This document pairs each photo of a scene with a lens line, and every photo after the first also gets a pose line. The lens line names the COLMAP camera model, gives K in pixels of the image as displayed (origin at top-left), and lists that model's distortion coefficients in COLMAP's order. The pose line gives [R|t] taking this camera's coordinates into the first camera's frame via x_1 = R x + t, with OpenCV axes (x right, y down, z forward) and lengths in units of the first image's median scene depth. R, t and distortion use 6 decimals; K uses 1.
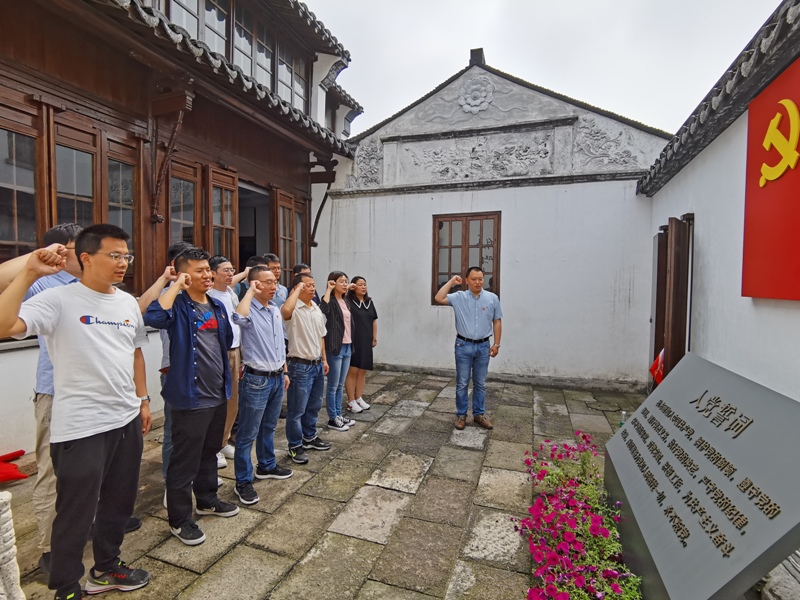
lens RADIAL K [[422.2, 0, 393.2], [0, 422.2, 294.5], [0, 0, 1]] dist [0.000051, -0.000318]
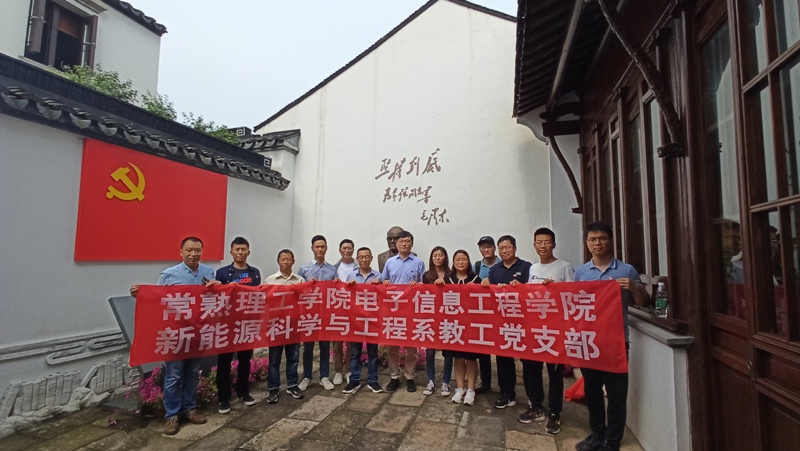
lens RADIAL K [[358.8, 0, 395.7], [0, 358.8, 227.9], [0, 0, 1]] dist [0.000516, 0.002789]
pose [[-0.998336, -0.023842, -0.052501, -0.256555], [-0.021652, 0.998887, -0.041898, -0.083290], [0.053441, -0.040692, -0.997742, 2.447832]]
